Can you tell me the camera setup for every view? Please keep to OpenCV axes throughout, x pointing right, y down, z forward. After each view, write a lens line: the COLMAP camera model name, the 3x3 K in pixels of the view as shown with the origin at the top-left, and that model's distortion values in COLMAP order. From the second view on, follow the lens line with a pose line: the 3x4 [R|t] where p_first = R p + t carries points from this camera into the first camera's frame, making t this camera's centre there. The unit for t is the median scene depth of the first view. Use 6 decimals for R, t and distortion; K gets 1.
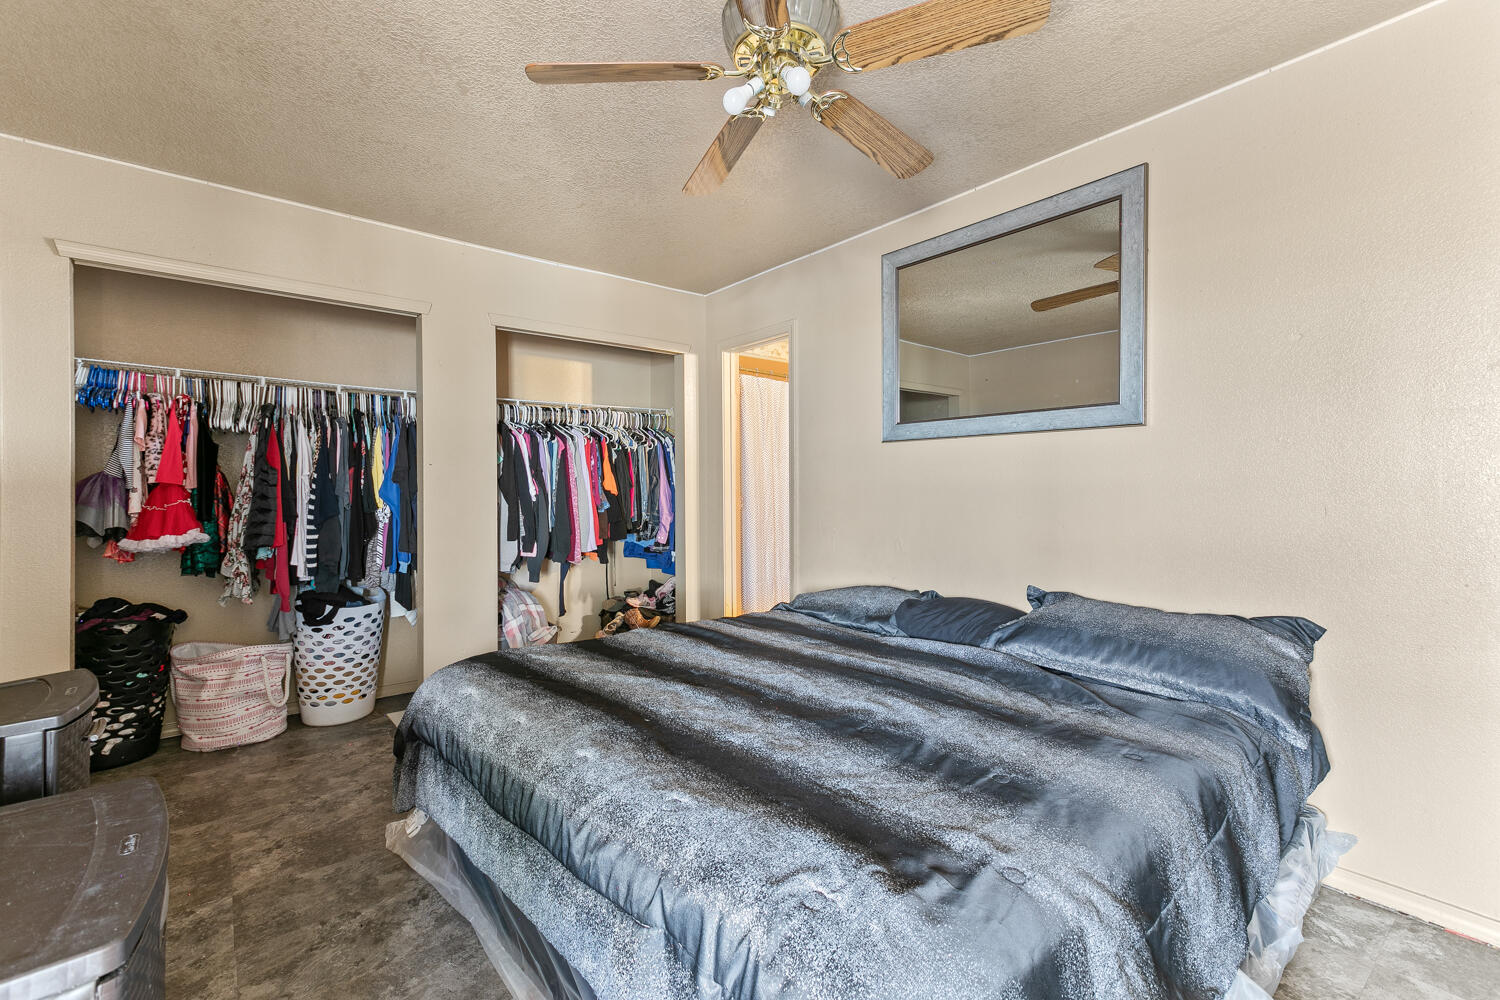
lens RADIAL K [[661.4, 0, 741.2], [0, 661.4, 492.2], [0, 0, 1]] dist [0.021816, -0.000044]
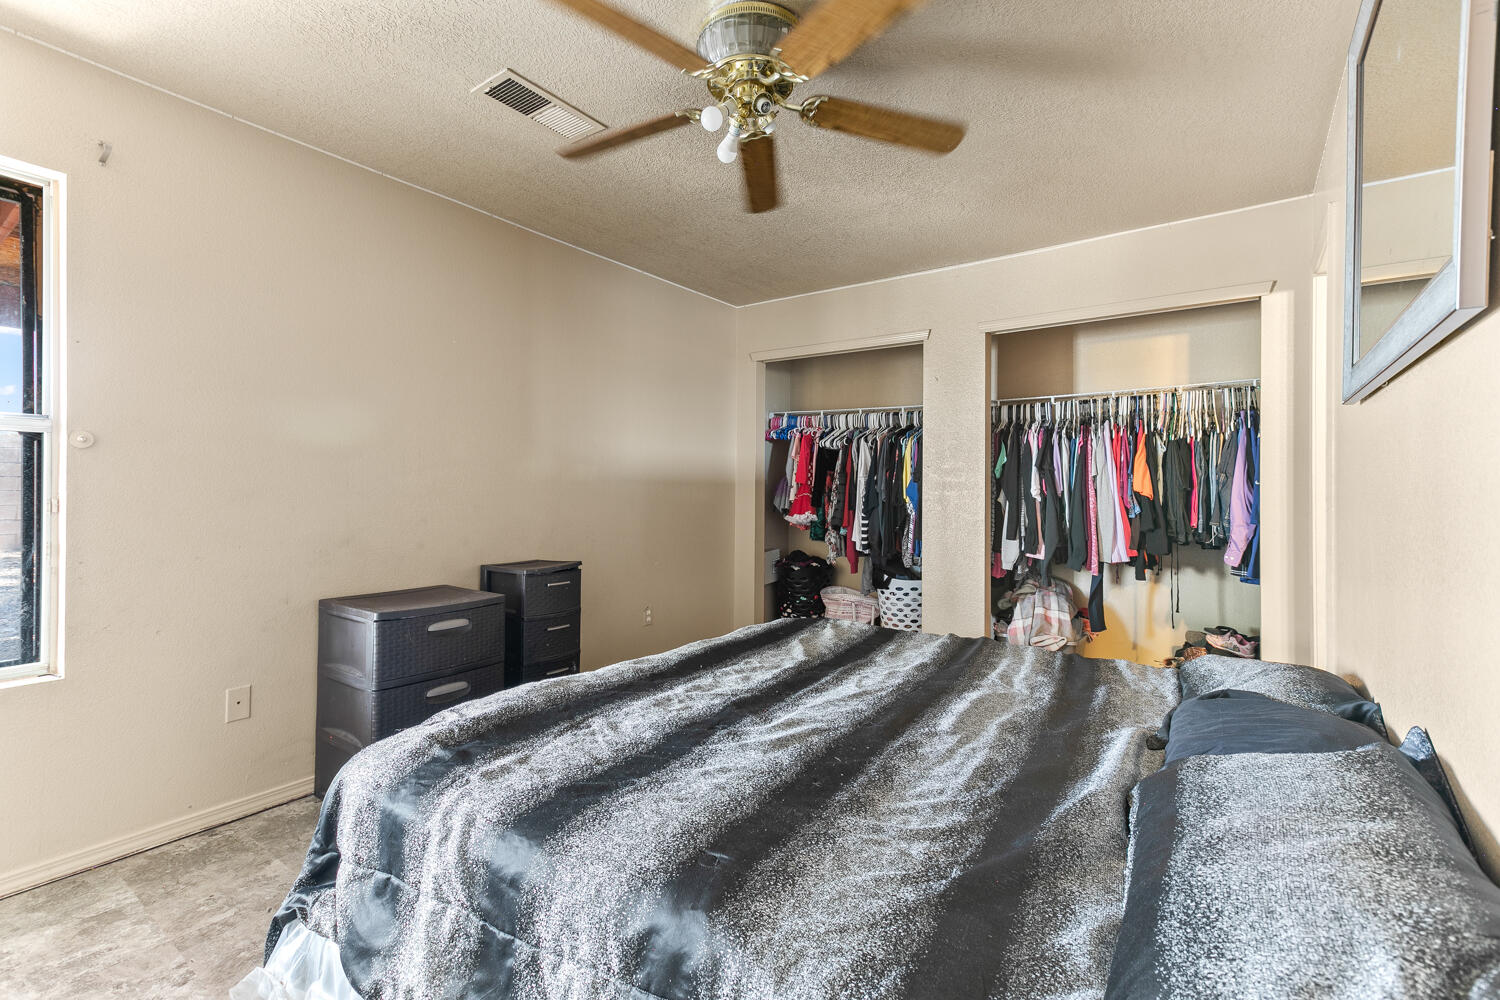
lens RADIAL K [[661.4, 0, 742.4], [0, 661.4, 490.8], [0, 0, 1]] dist [0.021816, -0.000044]
pose [[0.266316, 0.012350, -0.963807, 0.571653], [-0.013685, 0.999866, 0.009031, -0.005498], [0.963789, 0.010785, 0.266449, 0.373152]]
